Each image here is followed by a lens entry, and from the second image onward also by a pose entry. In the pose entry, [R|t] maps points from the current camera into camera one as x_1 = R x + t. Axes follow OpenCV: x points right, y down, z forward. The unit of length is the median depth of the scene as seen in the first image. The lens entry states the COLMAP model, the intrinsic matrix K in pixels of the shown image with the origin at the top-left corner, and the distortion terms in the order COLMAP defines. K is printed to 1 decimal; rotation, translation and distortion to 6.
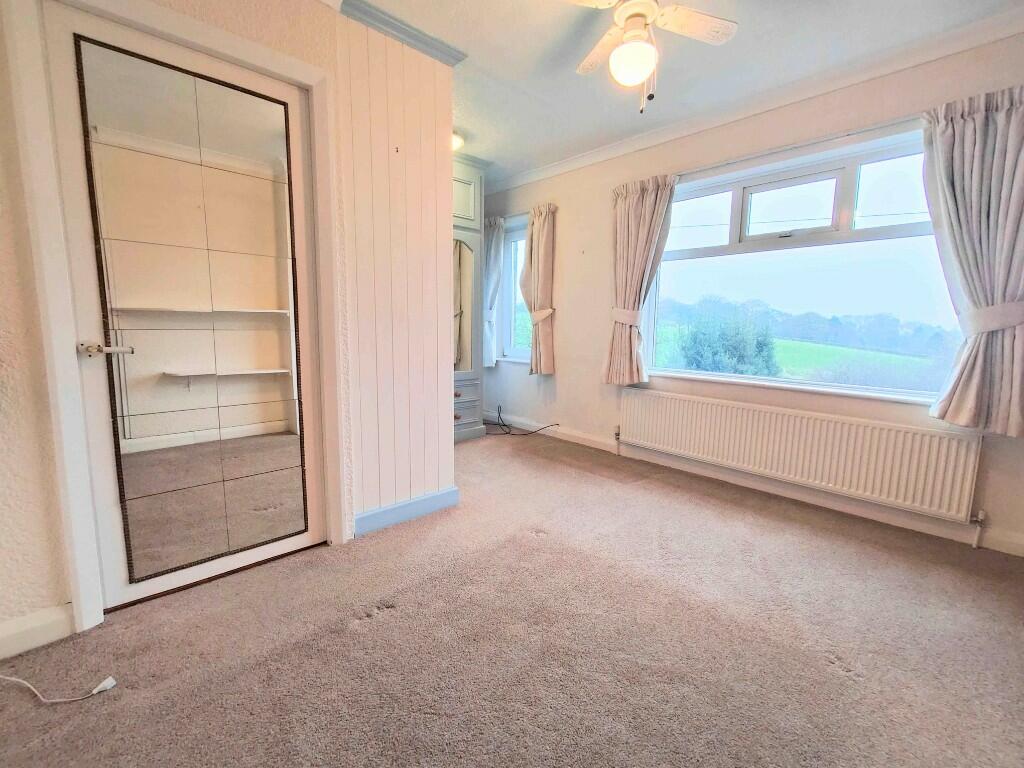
lens RADIAL K [[447.3, 0, 512.5], [0, 447.3, 379.9], [0, 0, 1]] dist [-0.001290, -0.000694]
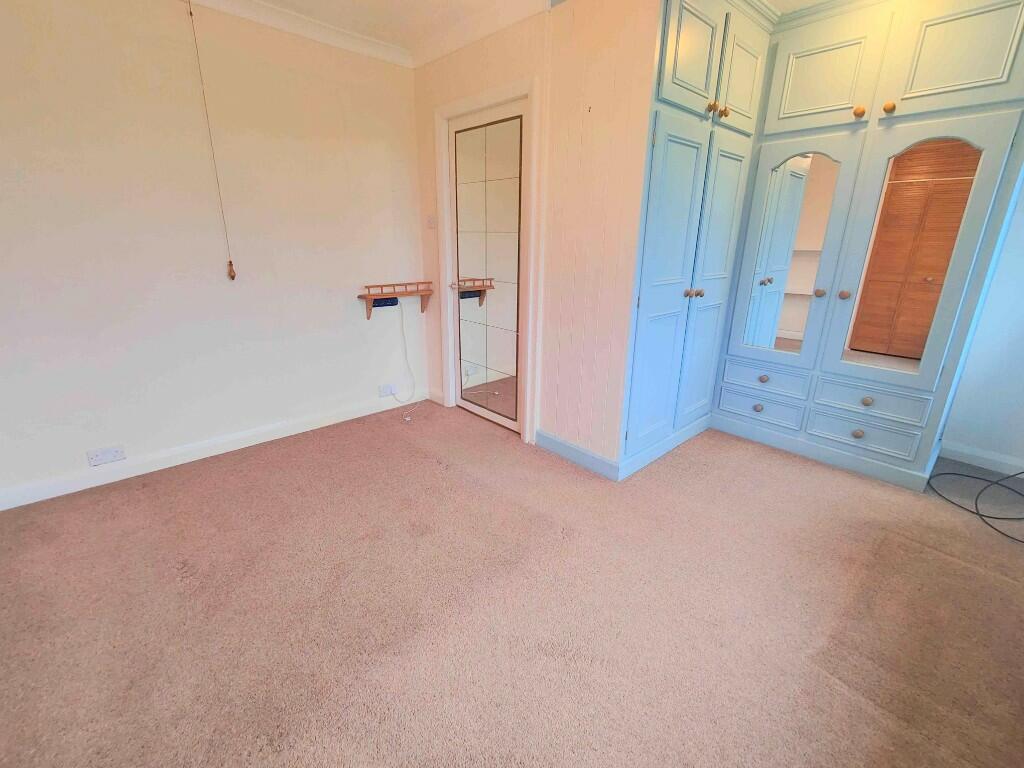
lens RADIAL K [[447.3, 0, 512.5], [0, 447.3, 379.9], [0, 0, 1]] dist [-0.001290, -0.000694]
pose [[-0.007332, 0.287183, -0.957848, 0.702591], [-0.133515, 0.949016, 0.285557, -0.162637], [0.991020, 0.129980, 0.031385, 0.705630]]
